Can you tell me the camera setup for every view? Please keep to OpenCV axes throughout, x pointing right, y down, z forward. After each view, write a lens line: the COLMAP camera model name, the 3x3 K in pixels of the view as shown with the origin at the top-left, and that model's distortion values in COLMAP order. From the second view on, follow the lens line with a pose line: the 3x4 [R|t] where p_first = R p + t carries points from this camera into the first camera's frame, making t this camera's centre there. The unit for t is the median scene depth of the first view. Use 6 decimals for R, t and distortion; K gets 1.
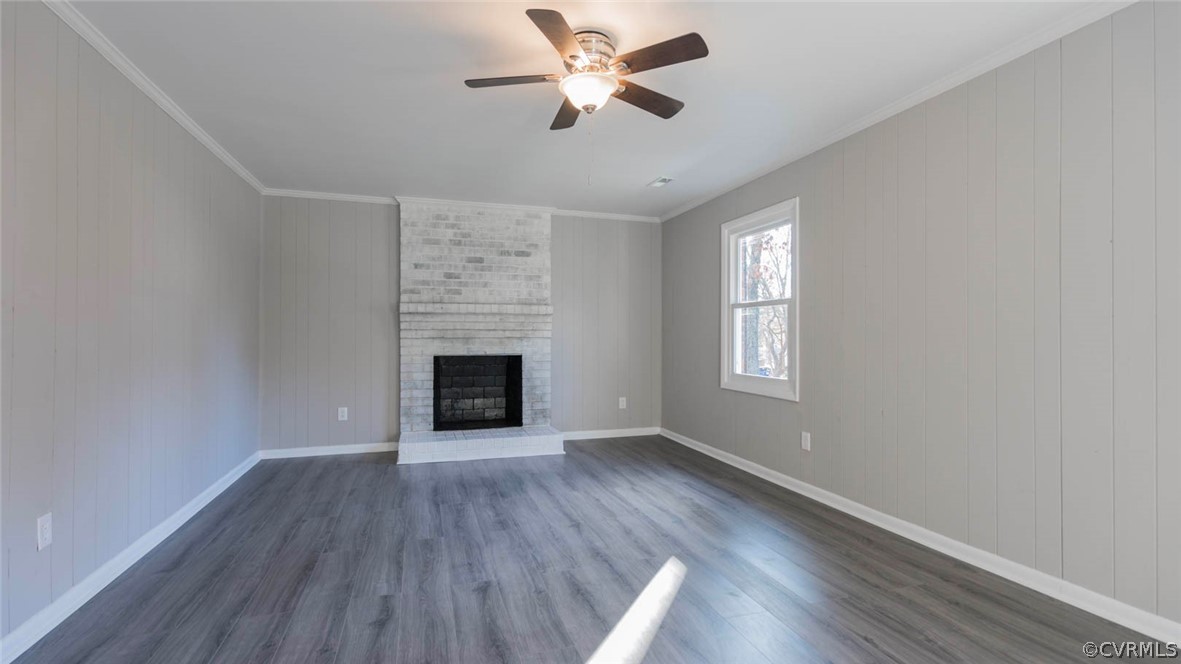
lens RADIAL K [[530.1, 0, 591.6], [0, 530.1, 335.3], [0, 0, 1]] dist [-0.008539, 0.003590]
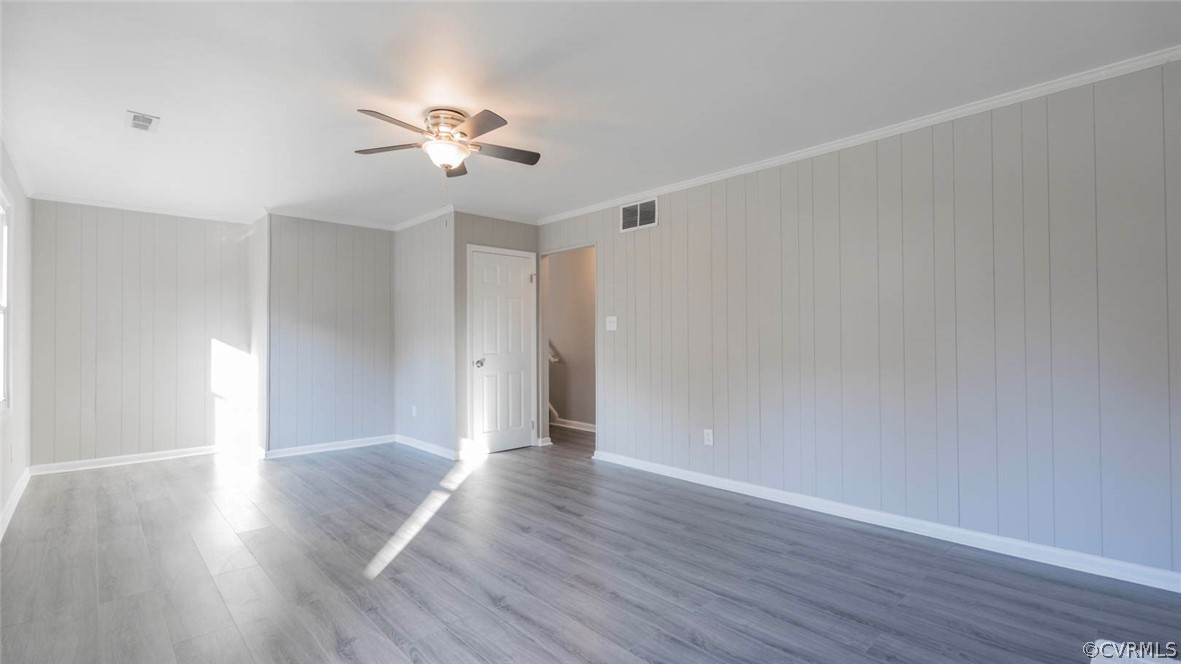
lens RADIAL K [[530.1, 0, 592.0], [0, 530.1, 335.9], [0, 0, 1]] dist [-0.008539, 0.003590]
pose [[-0.902484, 0.003461, -0.430709, 0.104151], [0.005466, 0.999979, -0.003418, -0.007610], [0.430689, -0.005439, -0.902484, 1.060120]]
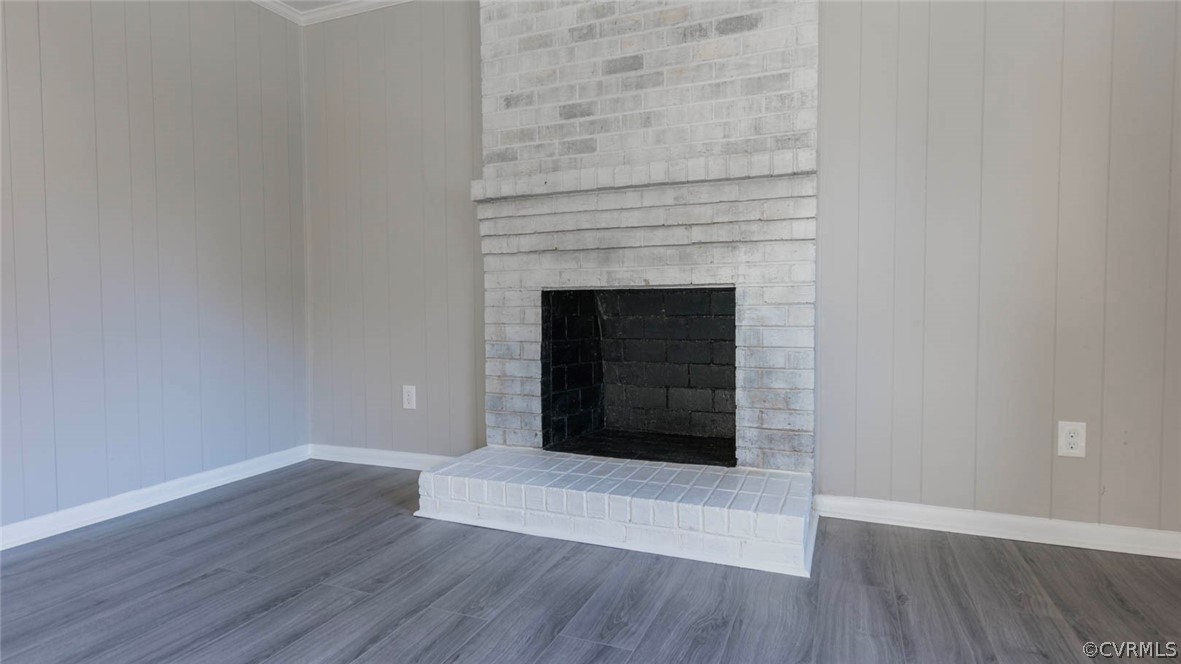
lens RADIAL K [[617.4, 0, 592.0], [0, 617.4, 330.9], [0, 0, 1]] dist [-0.000012, 0.001883]
pose [[0.758780, 0.019728, -0.651049, 0.092135], [0.007776, 0.999196, 0.039339, 0.054140], [0.651301, -0.034912, 0.758016, 0.620776]]
